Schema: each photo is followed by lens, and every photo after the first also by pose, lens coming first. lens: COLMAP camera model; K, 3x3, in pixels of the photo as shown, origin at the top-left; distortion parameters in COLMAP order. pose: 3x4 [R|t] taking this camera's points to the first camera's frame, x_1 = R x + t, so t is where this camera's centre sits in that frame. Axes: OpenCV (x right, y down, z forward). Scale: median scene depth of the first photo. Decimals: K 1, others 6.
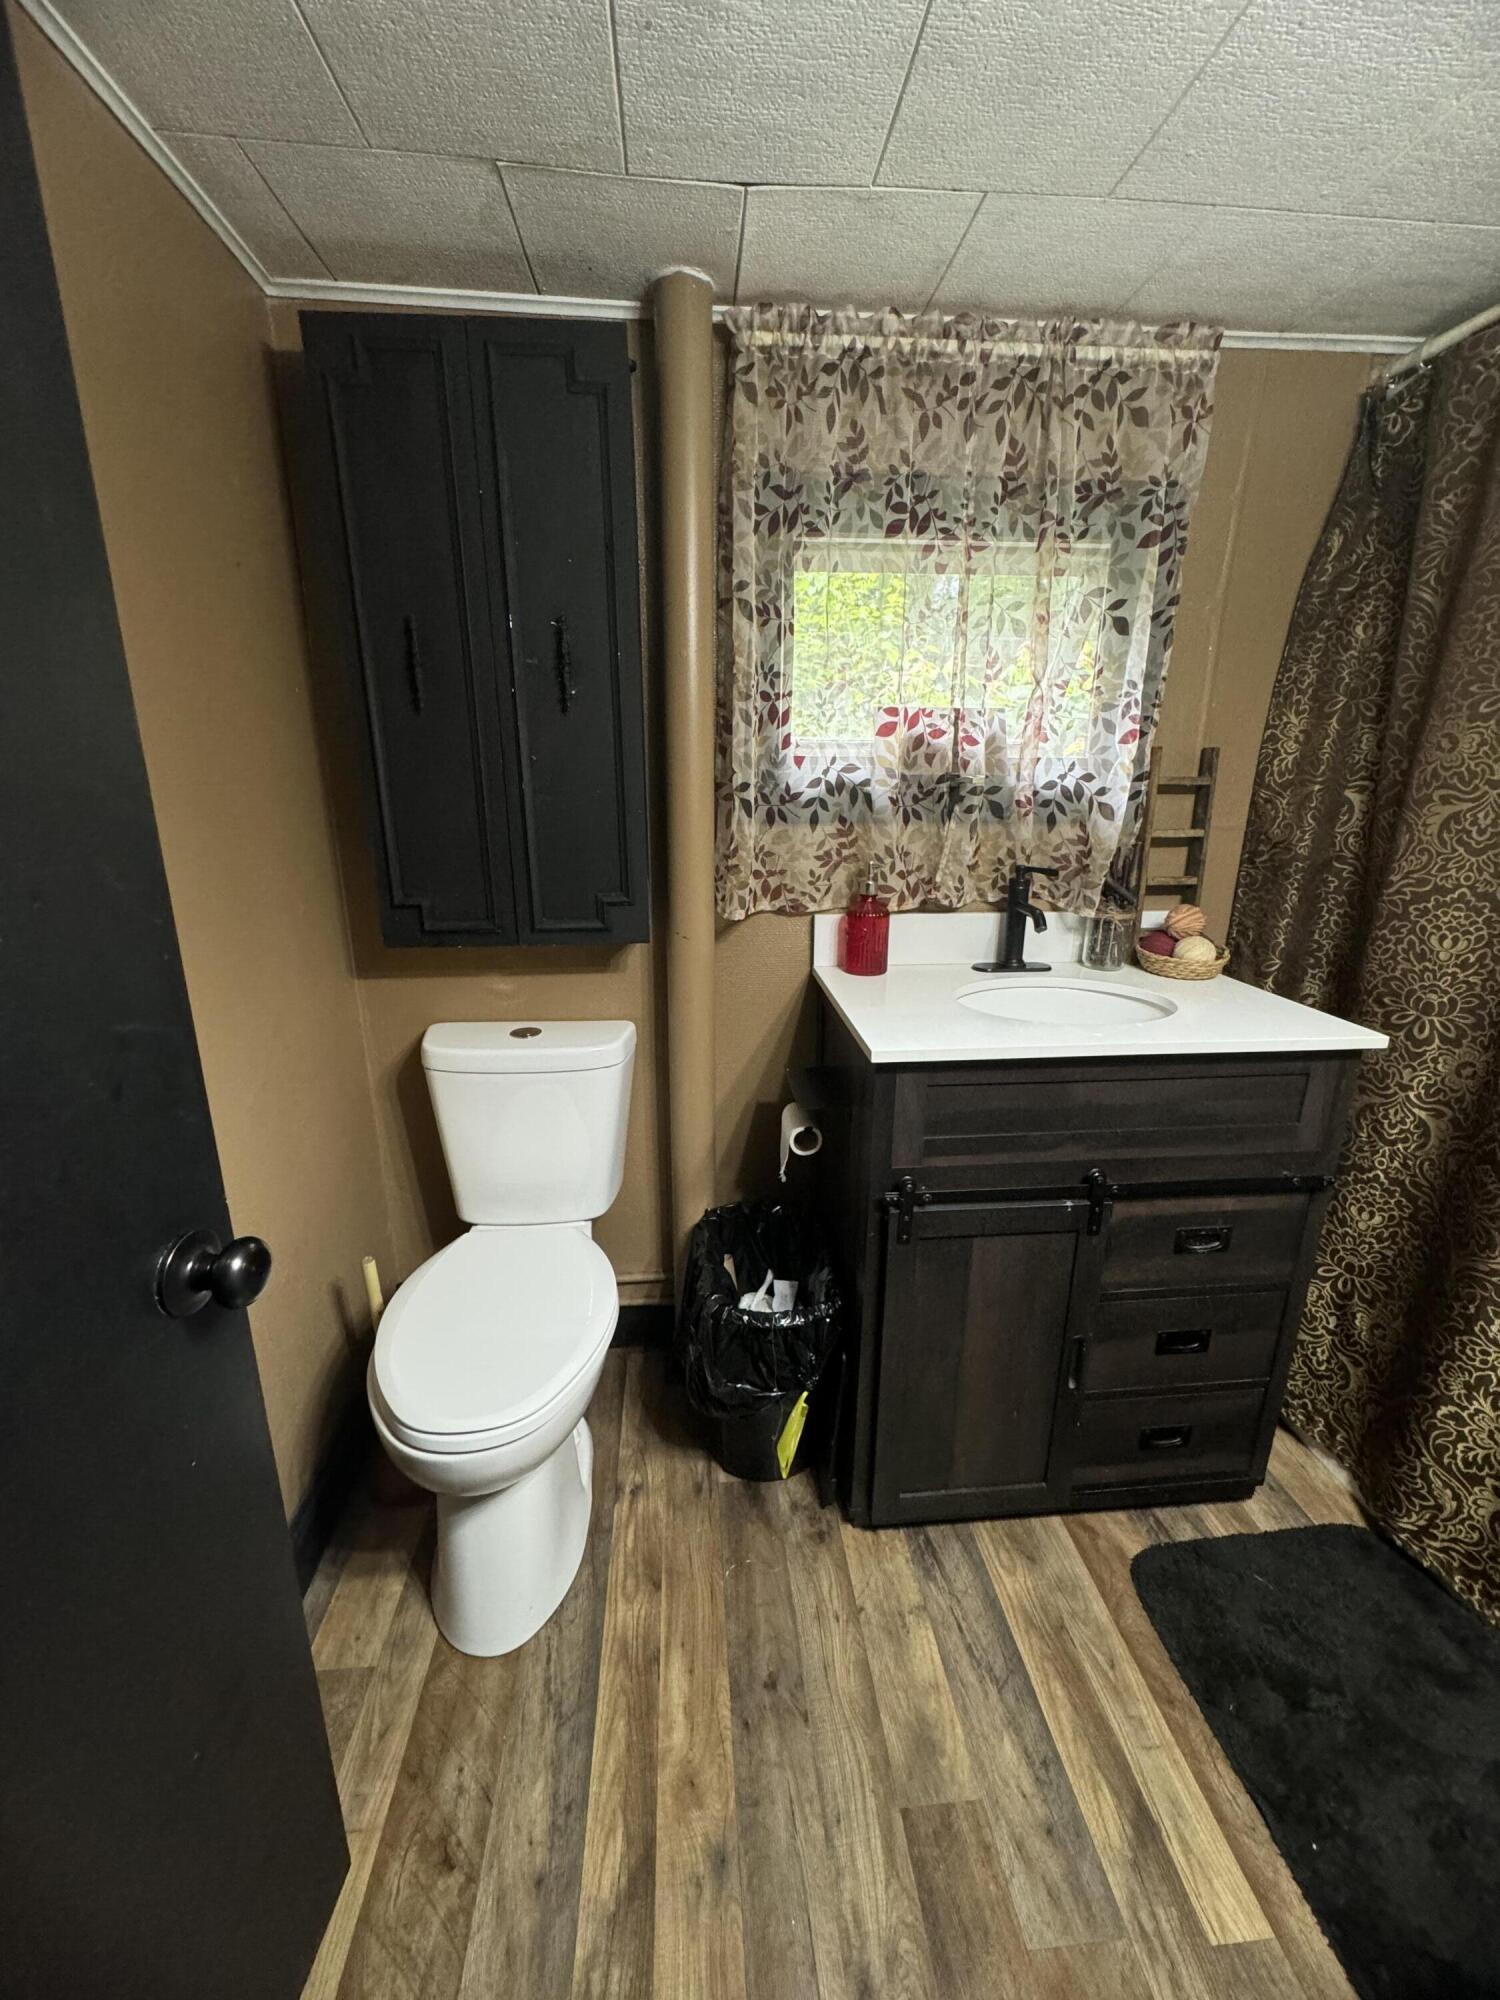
lens RADIAL K [[796.5, 0, 760.4], [0, 796.5, 996.3], [0, 0, 1]] dist [-0.003122, 0.000883]
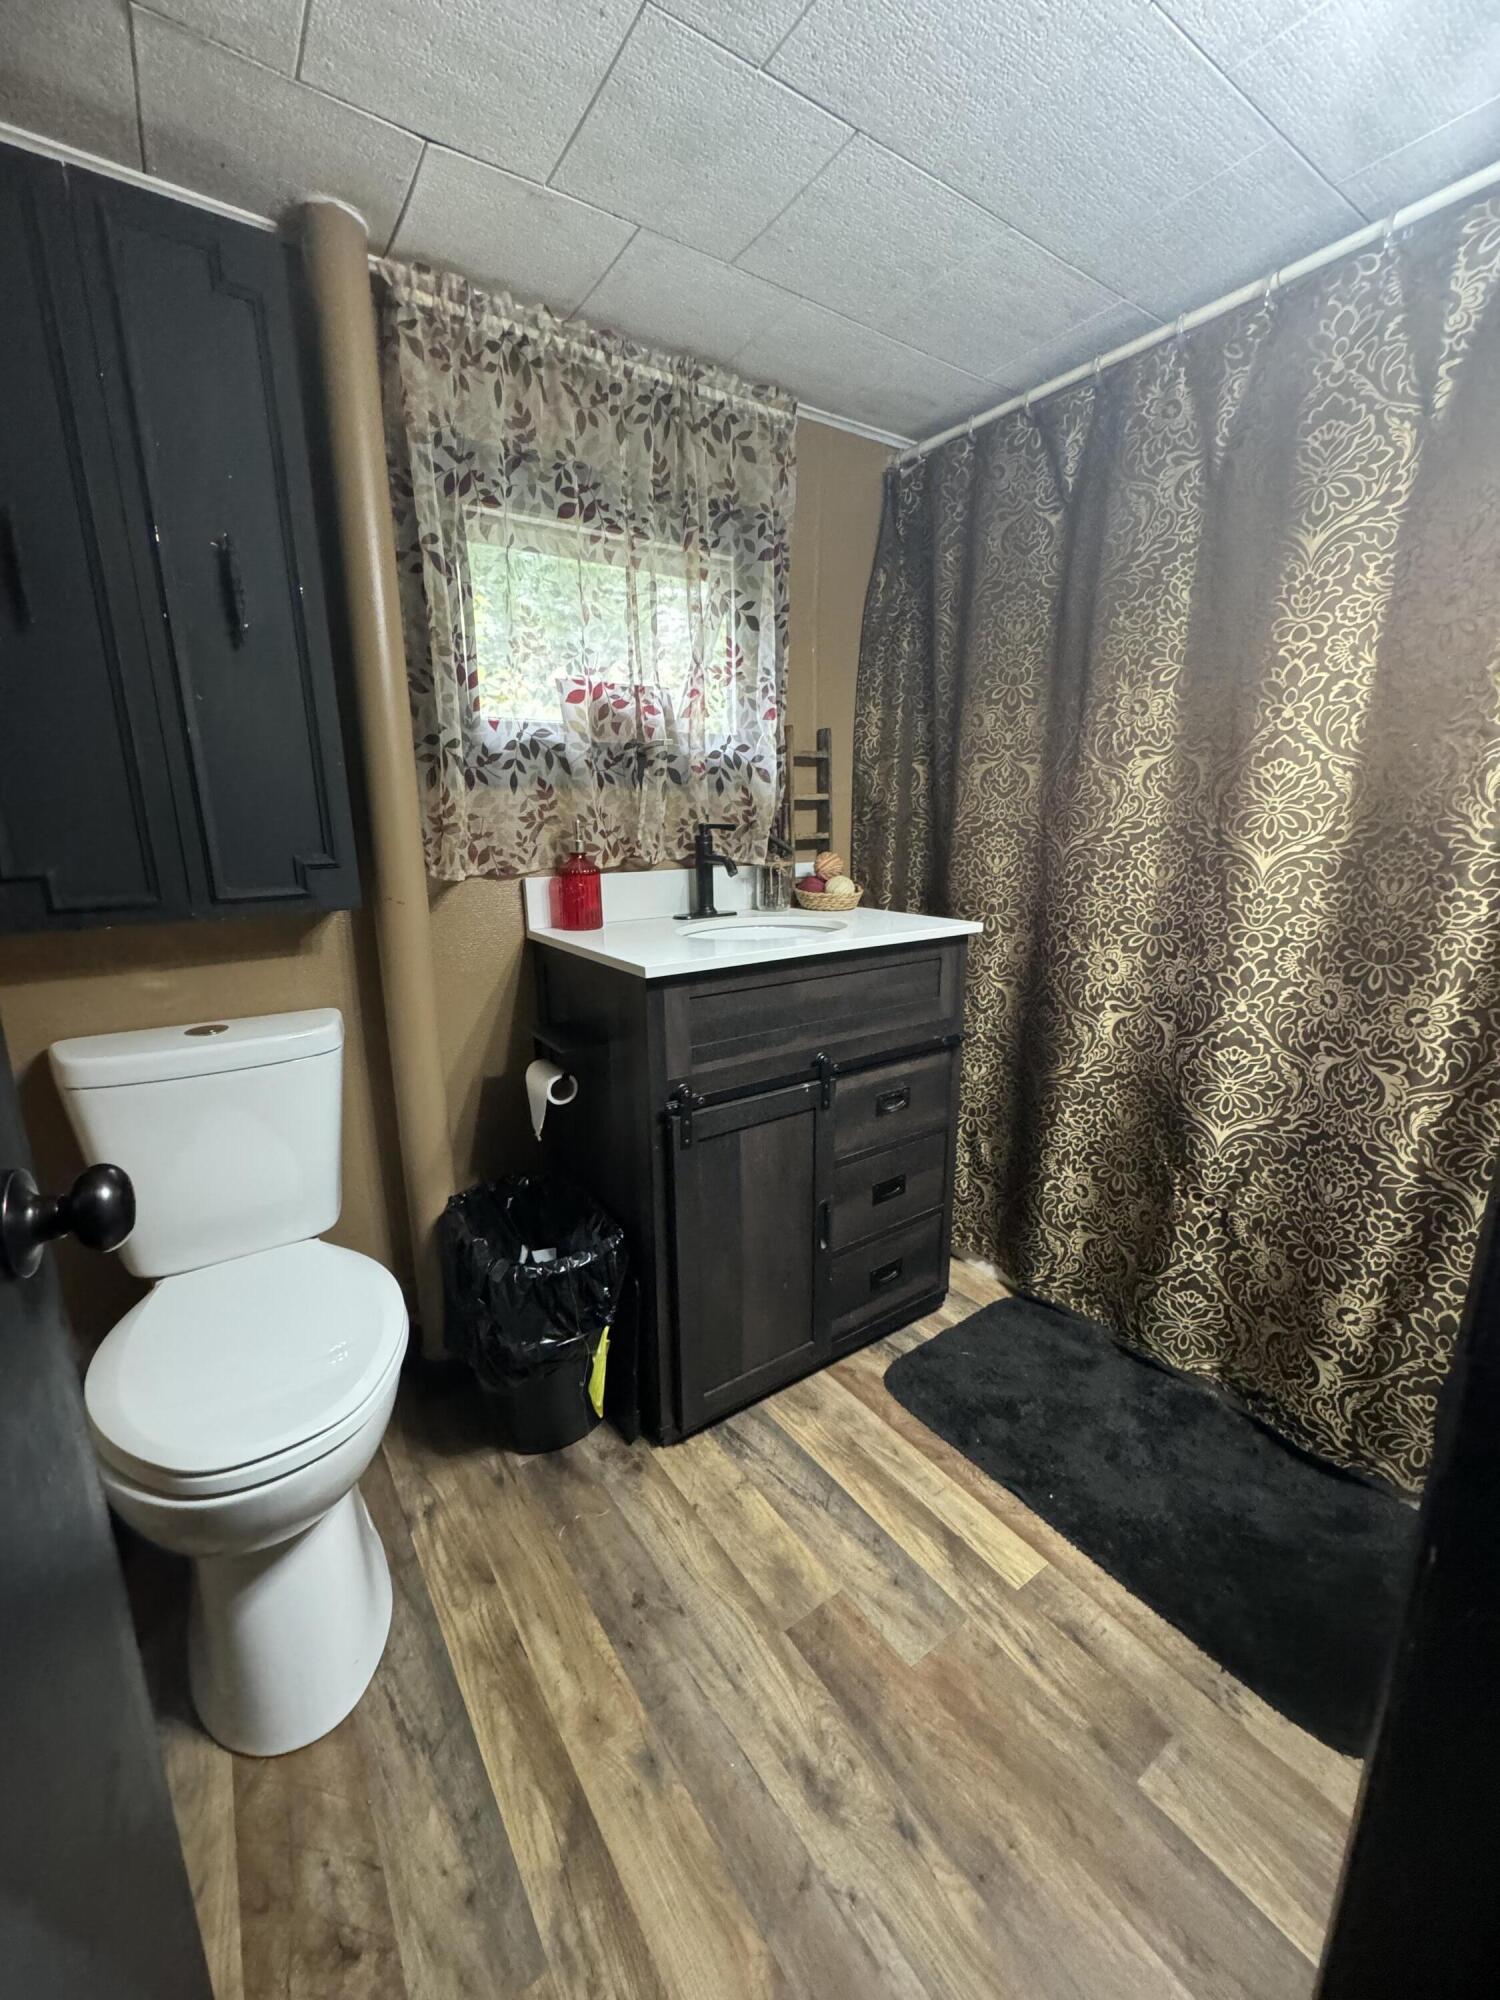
lens RADIAL K [[796.5, 0, 752.0], [0, 796.5, 998.8], [0, 0, 1]] dist [-0.003122, 0.000883]
pose [[0.865699, -0.125565, 0.484561, -0.225267], [0.149142, 0.988763, -0.010232, 0.121764], [-0.477831, 0.081126, 0.874698, -0.013645]]
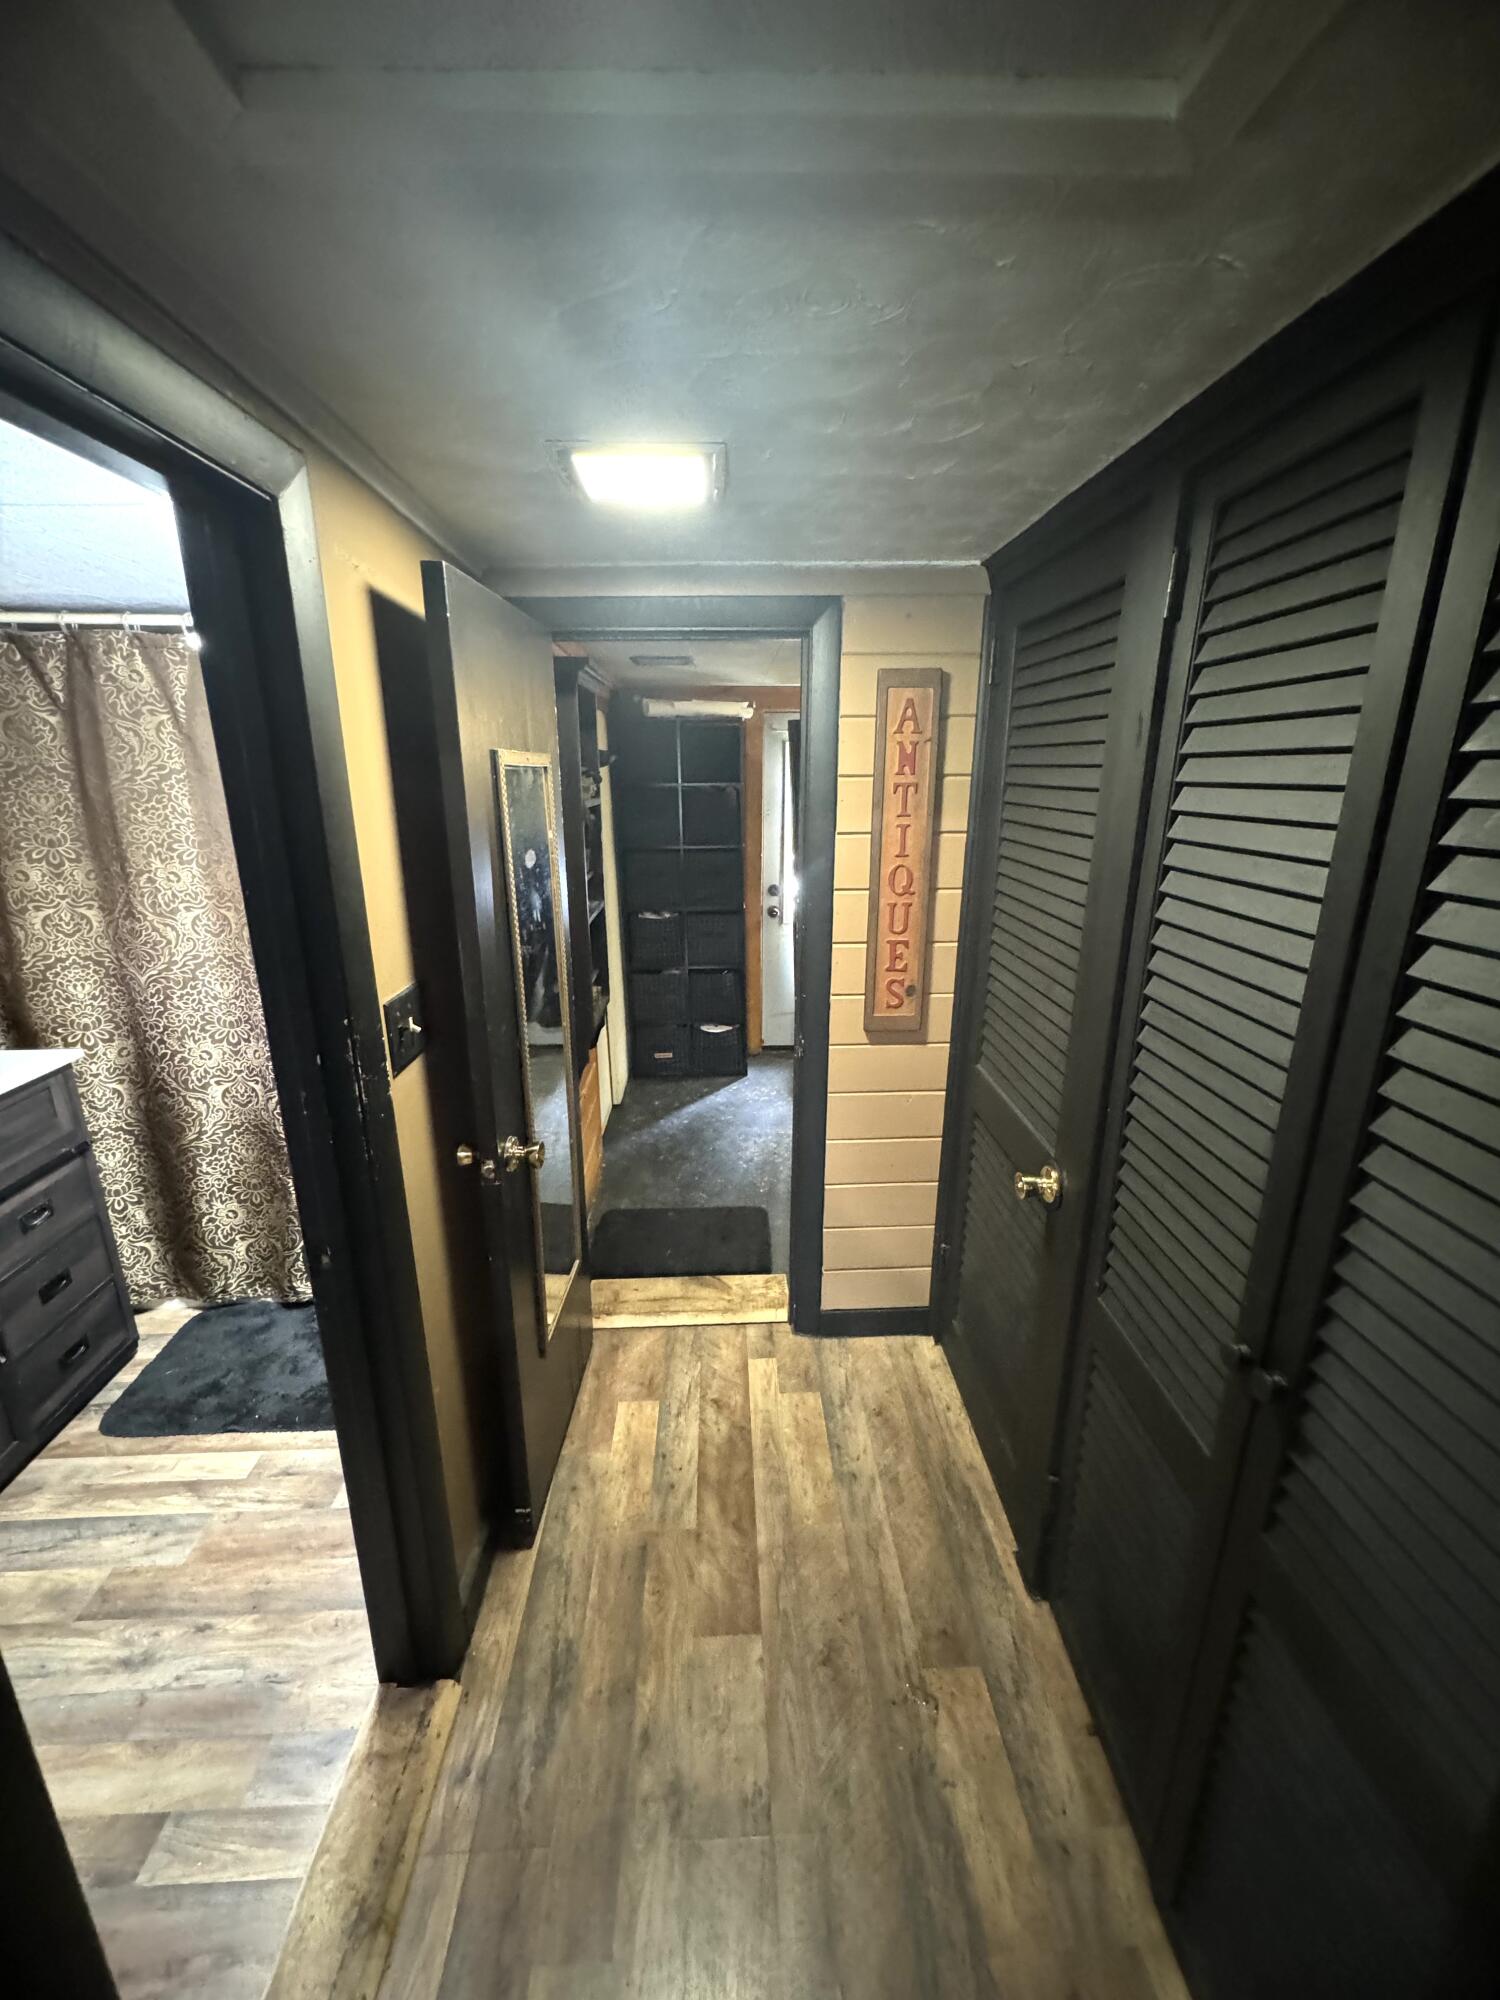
lens RADIAL K [[796.5, 0, 762.2], [0, 796.5, 1004.1], [0, 0, 1]] dist [-0.003122, 0.000883]
pose [[0.035904, -0.285681, 0.957652, -0.695024], [0.265560, 0.926545, 0.266445, -0.097147], [-0.963426, 0.244747, 0.109132, -0.562718]]
